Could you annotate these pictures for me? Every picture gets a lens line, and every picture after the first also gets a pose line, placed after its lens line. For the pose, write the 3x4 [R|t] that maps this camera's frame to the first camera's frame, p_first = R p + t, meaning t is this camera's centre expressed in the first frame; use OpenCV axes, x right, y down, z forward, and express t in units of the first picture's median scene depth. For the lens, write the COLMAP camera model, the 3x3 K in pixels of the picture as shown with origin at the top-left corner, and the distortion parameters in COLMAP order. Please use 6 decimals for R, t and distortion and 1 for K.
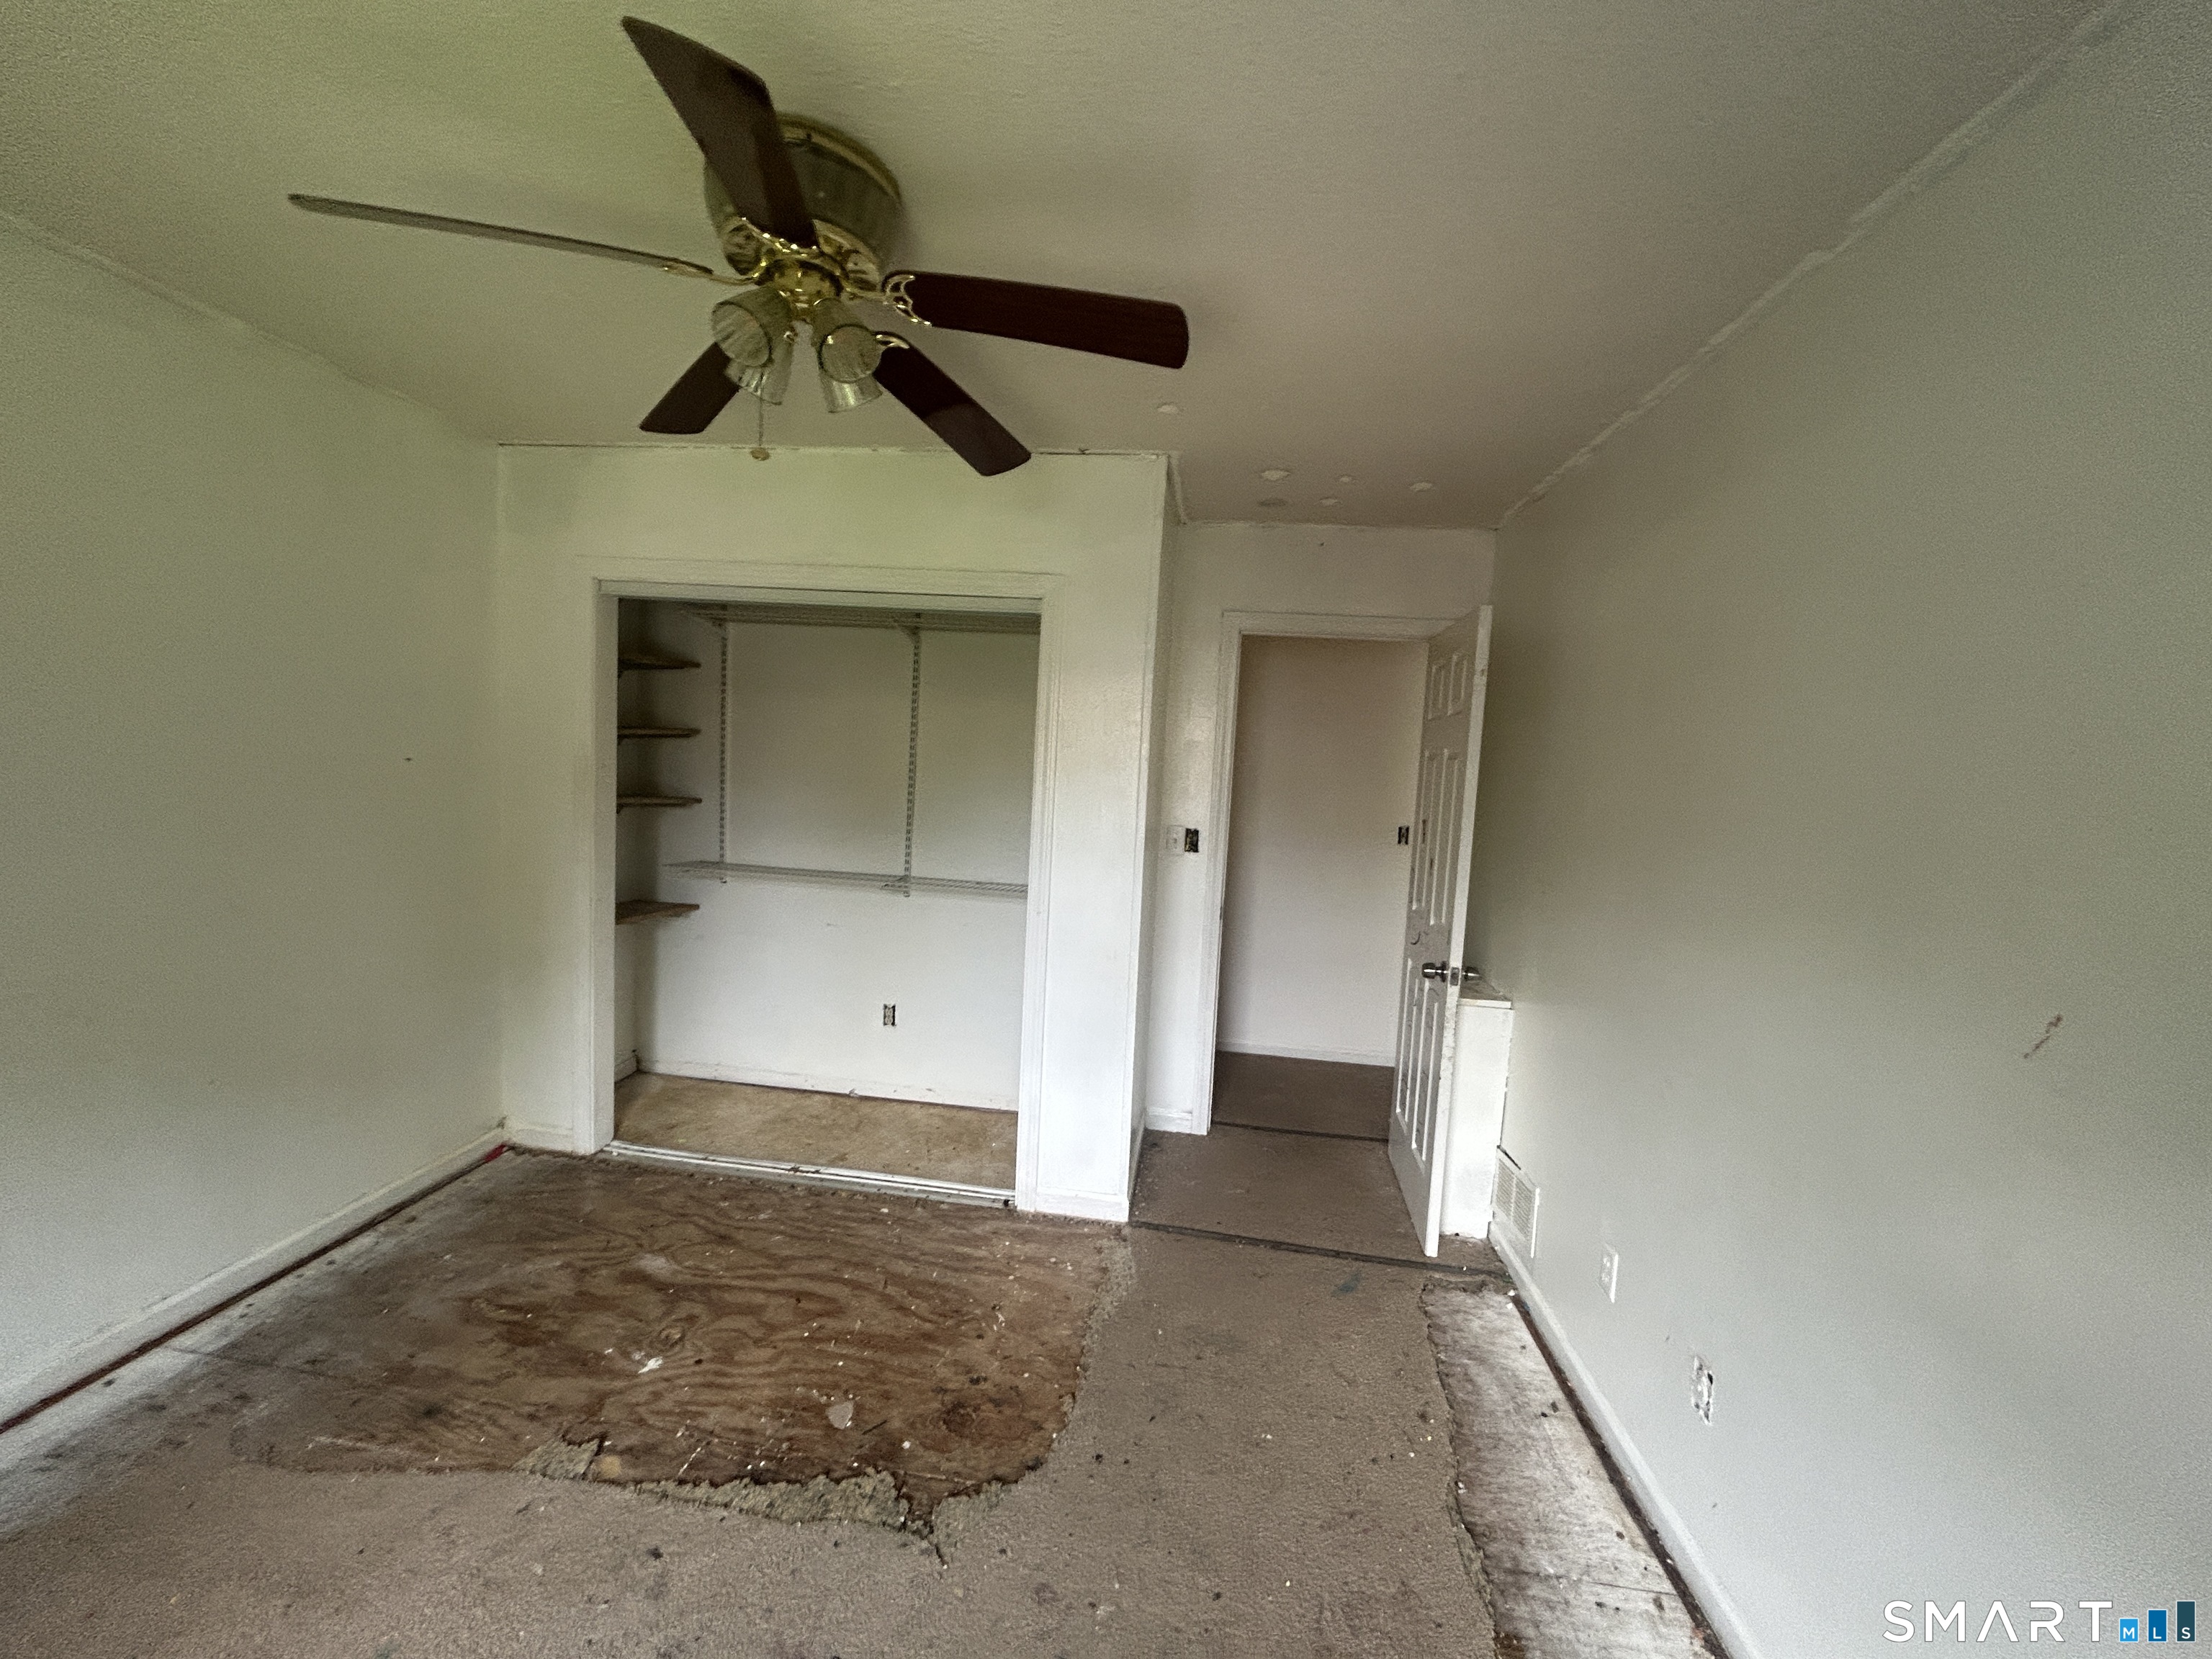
lens RADIAL K [[891.1, 0, 1099.4], [0, 891.1, 825.0], [0, 0, 1]] dist [0.000470, 0.000742]
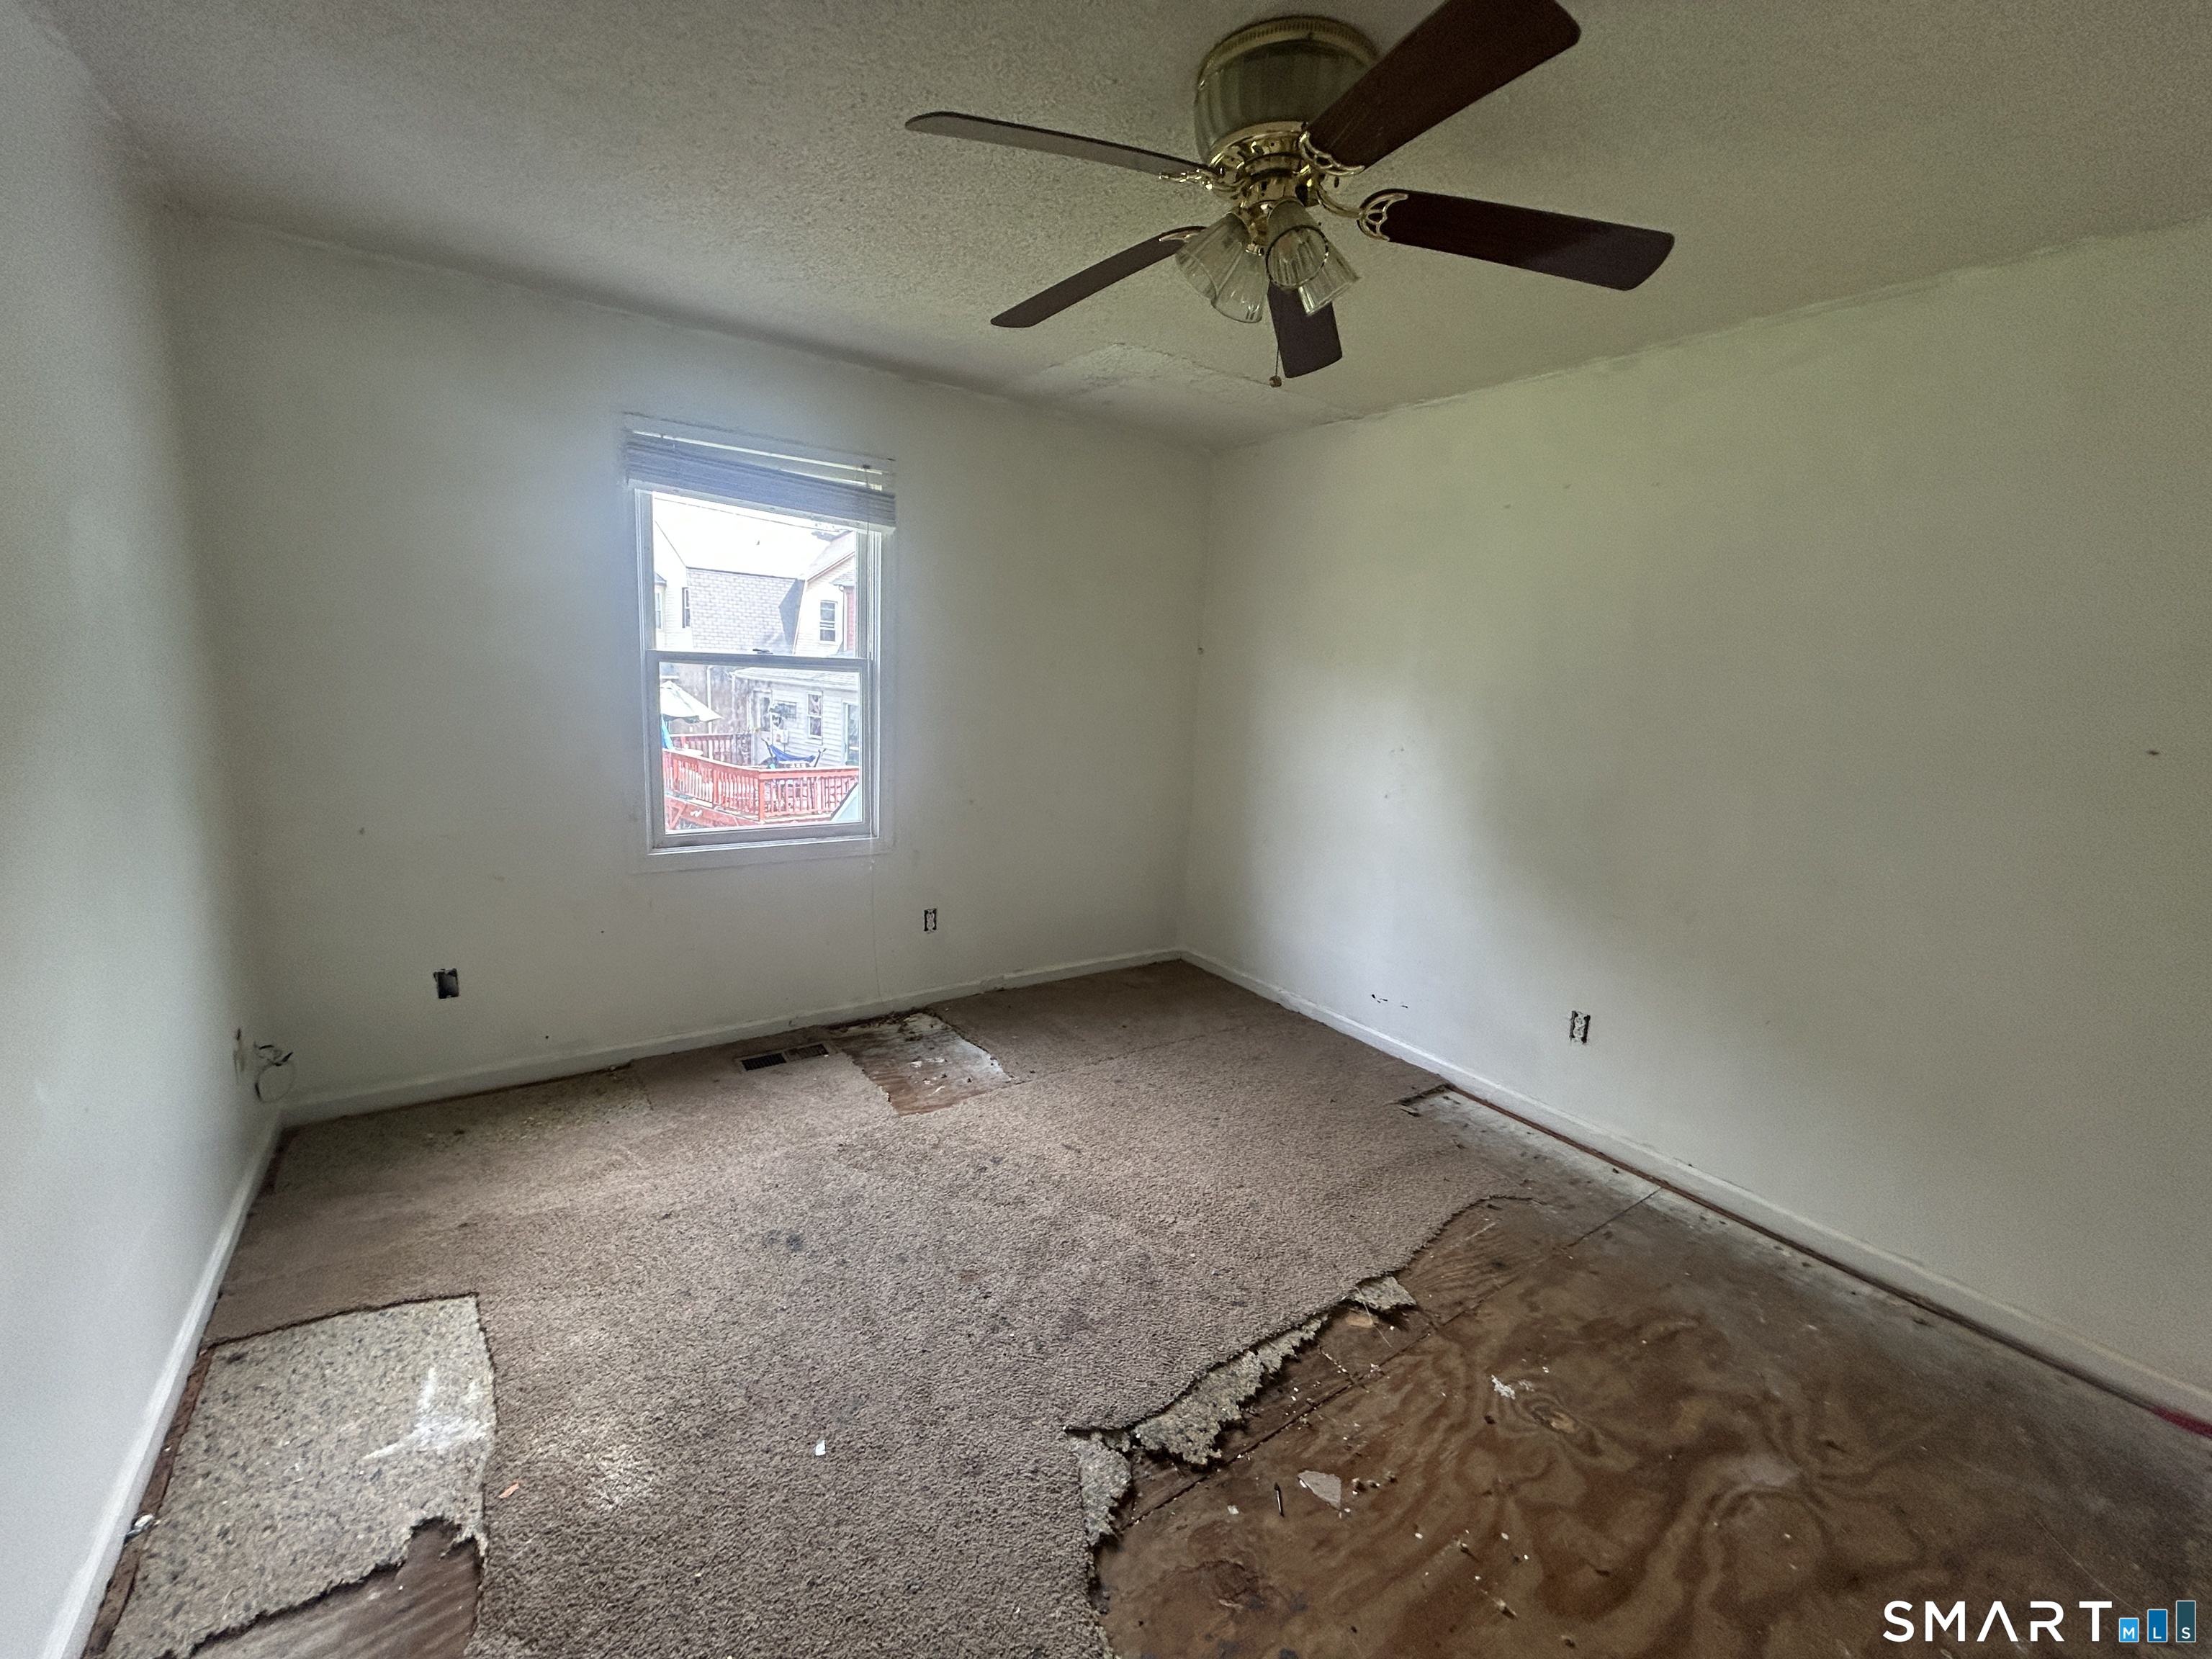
lens RADIAL K [[891.1, 0, 1099.4], [0, 891.1, 825.0], [0, 0, 1]] dist [0.000470, 0.000742]
pose [[-0.739991, 0.029591, -0.671966, 0.344634], [-0.141345, 0.969883, 0.198364, -0.048989], [0.657598, 0.241767, -0.713522, 1.152677]]
